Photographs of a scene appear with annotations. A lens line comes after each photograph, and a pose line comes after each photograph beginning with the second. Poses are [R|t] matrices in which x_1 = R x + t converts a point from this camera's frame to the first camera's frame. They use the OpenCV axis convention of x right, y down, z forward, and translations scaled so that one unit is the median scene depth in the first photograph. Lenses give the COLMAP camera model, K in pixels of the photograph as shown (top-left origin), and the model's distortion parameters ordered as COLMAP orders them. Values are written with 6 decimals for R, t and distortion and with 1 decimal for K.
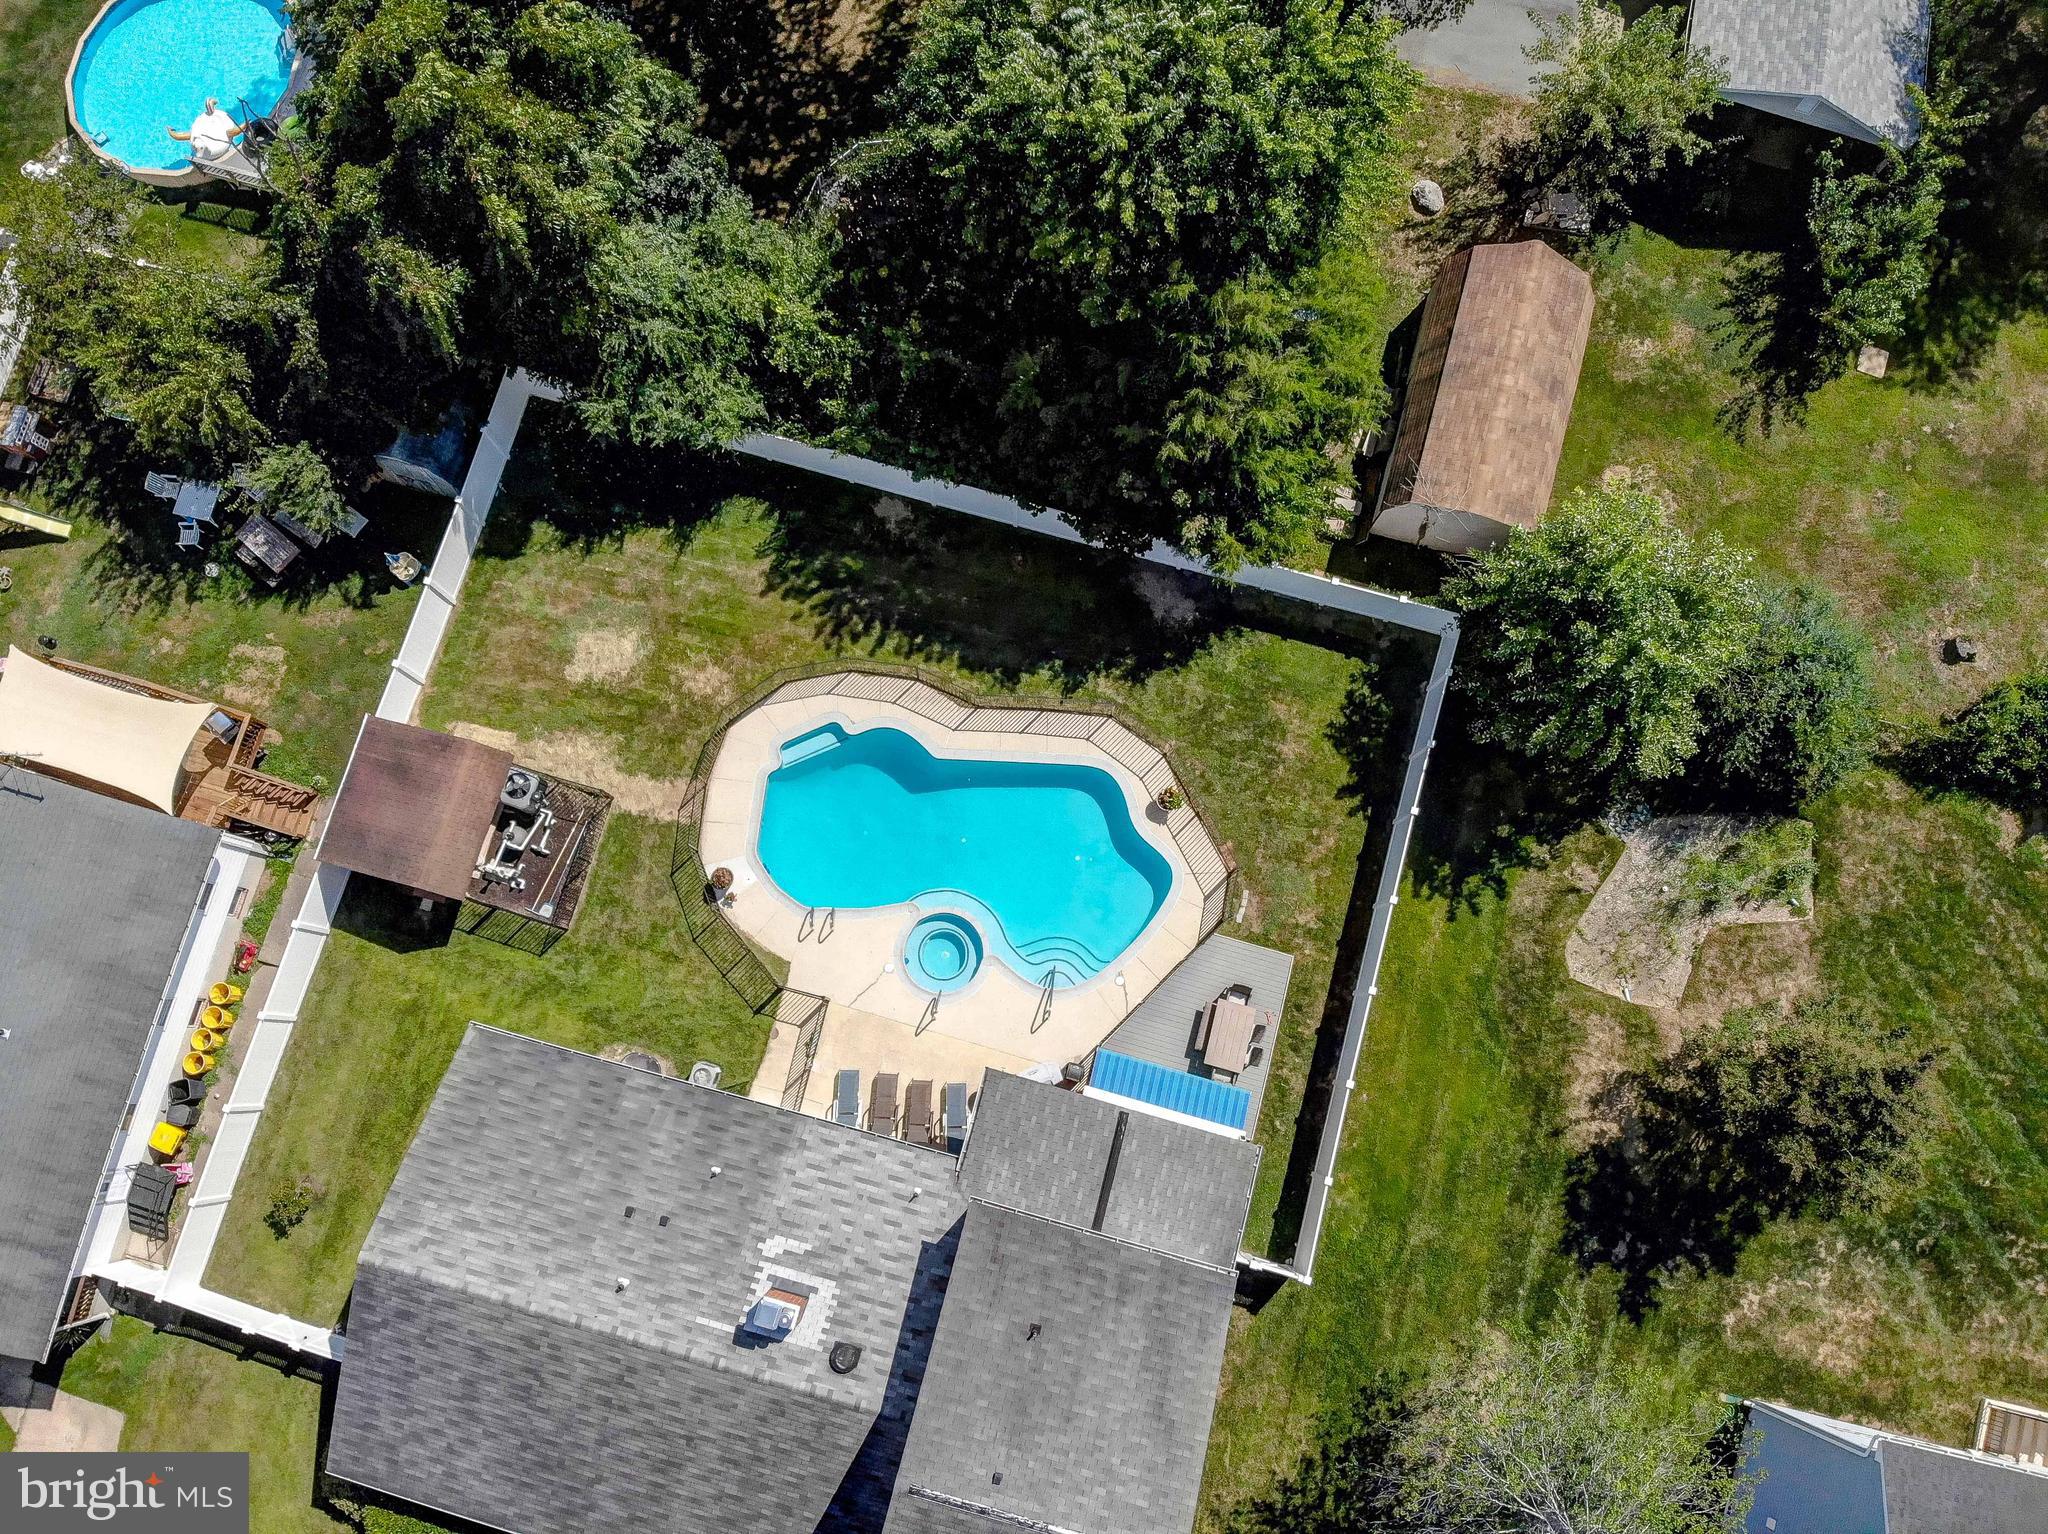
lens RADIAL K [[1508.0, 0, 1024.8], [0, 1508.0, 768.8], [0, 0, 1]] dist [0.044718, -0.152029]
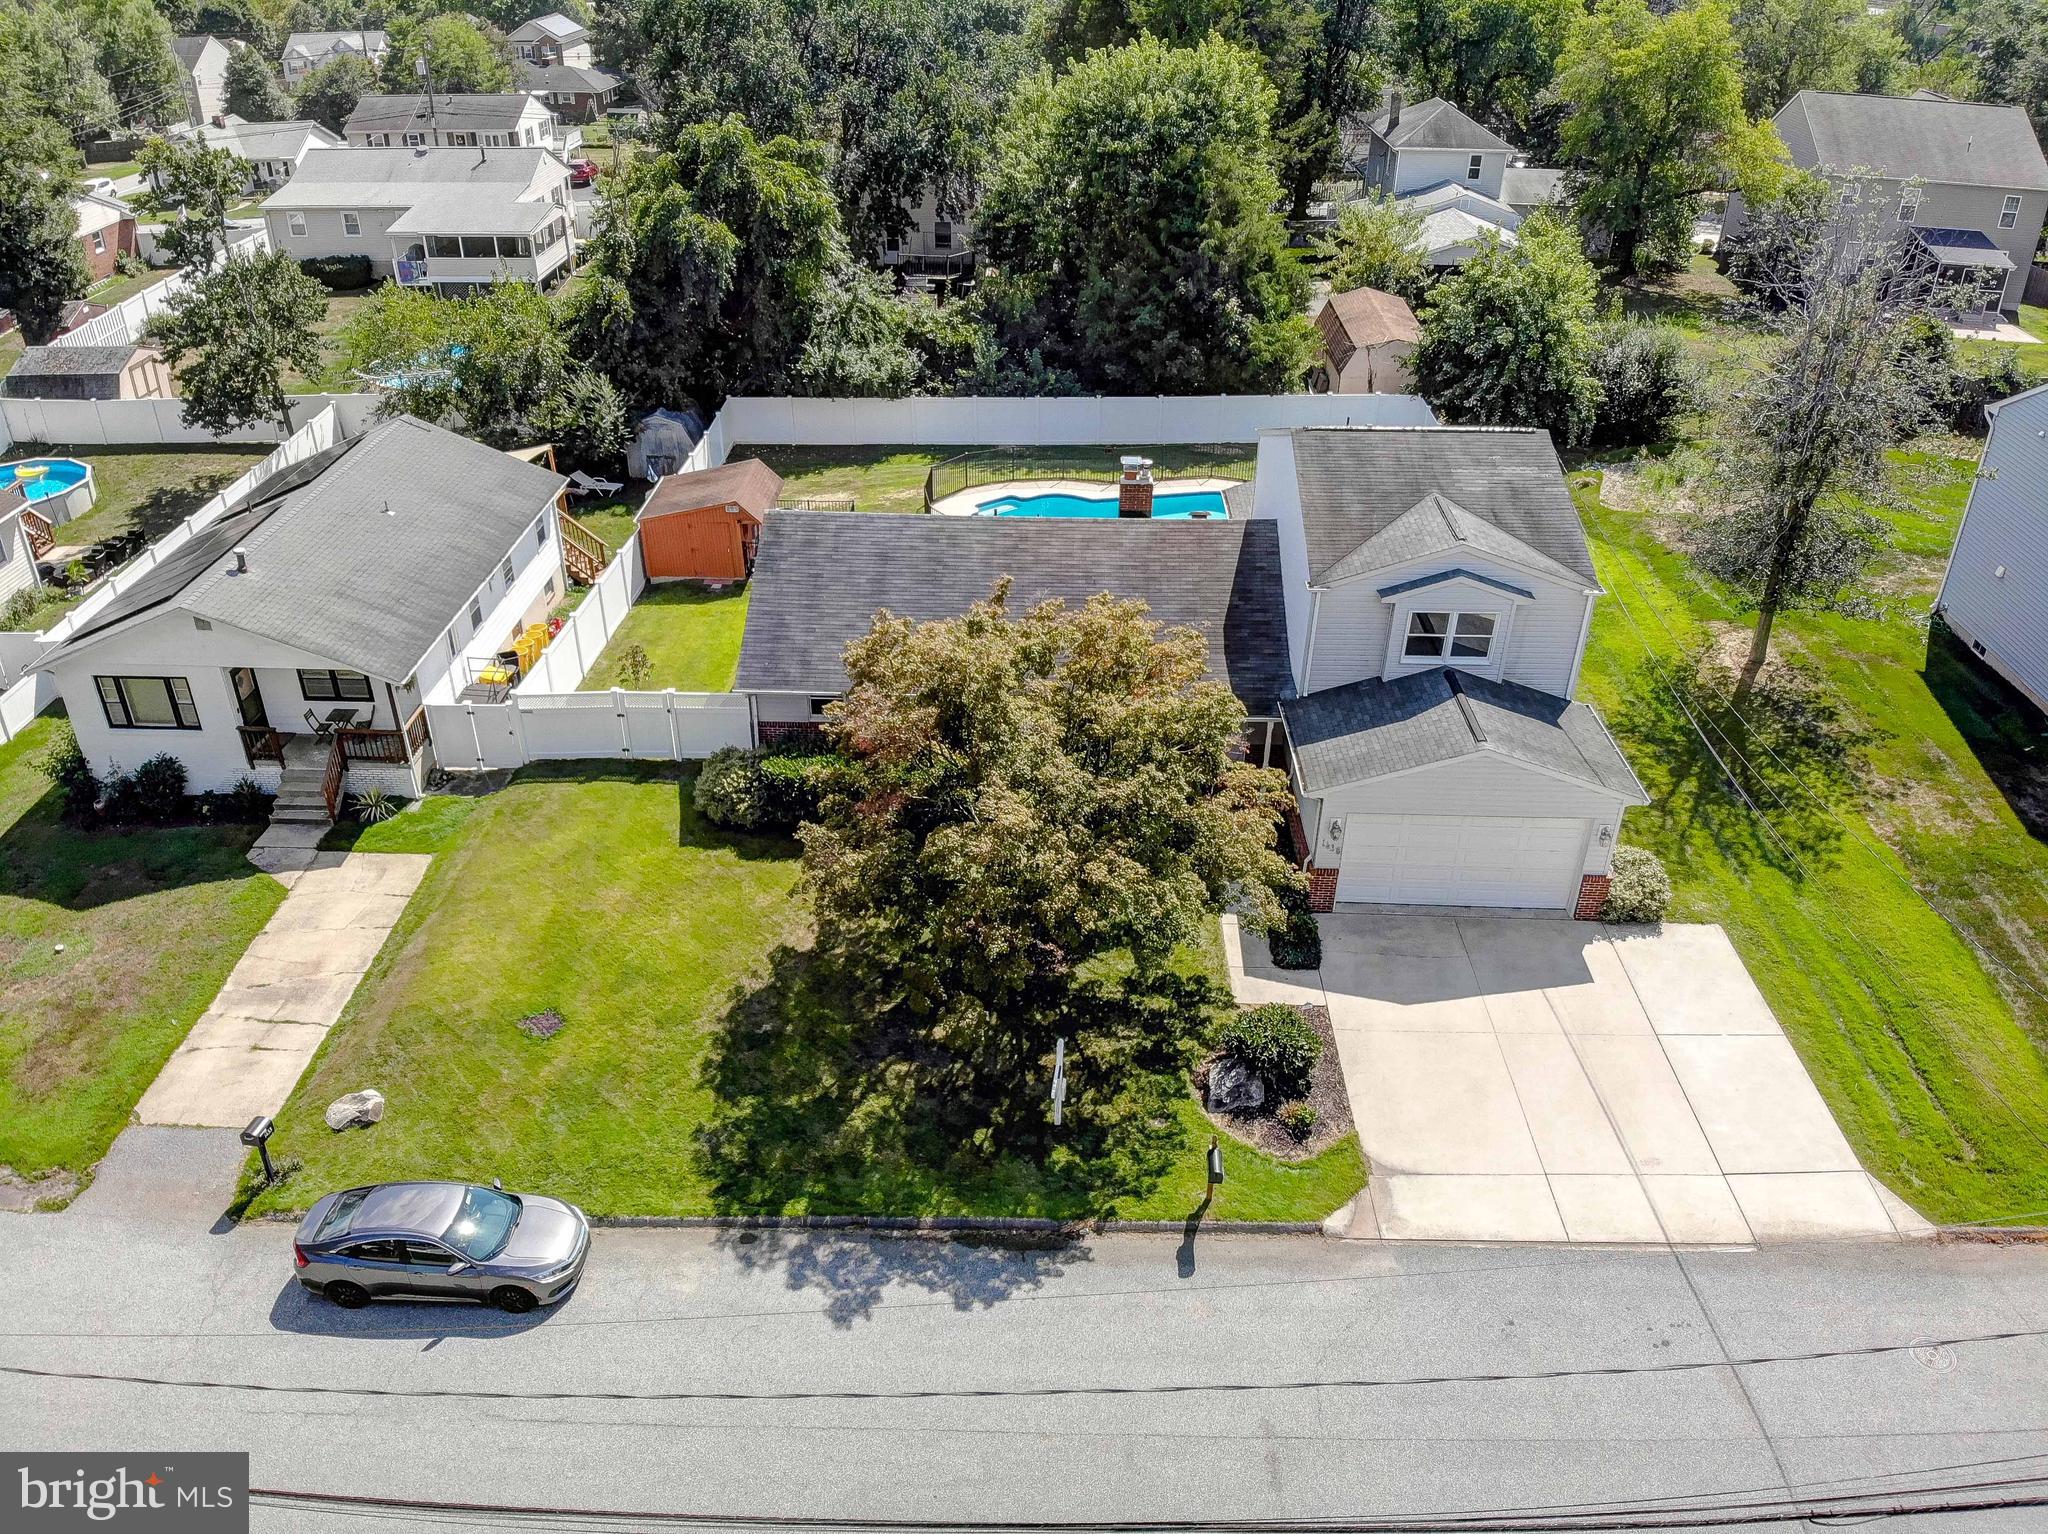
lens RADIAL K [[1508.0, 0, 1022.2], [0, 1508.0, 766.9], [0, 0, 1]] dist [0.044718, -0.152029]
pose [[0.970732, -0.126253, 0.204304, -0.425630], [0.236464, 0.651244, -0.721087, 1.092009], [-0.042013, 0.748292, 0.662037, 0.323799]]
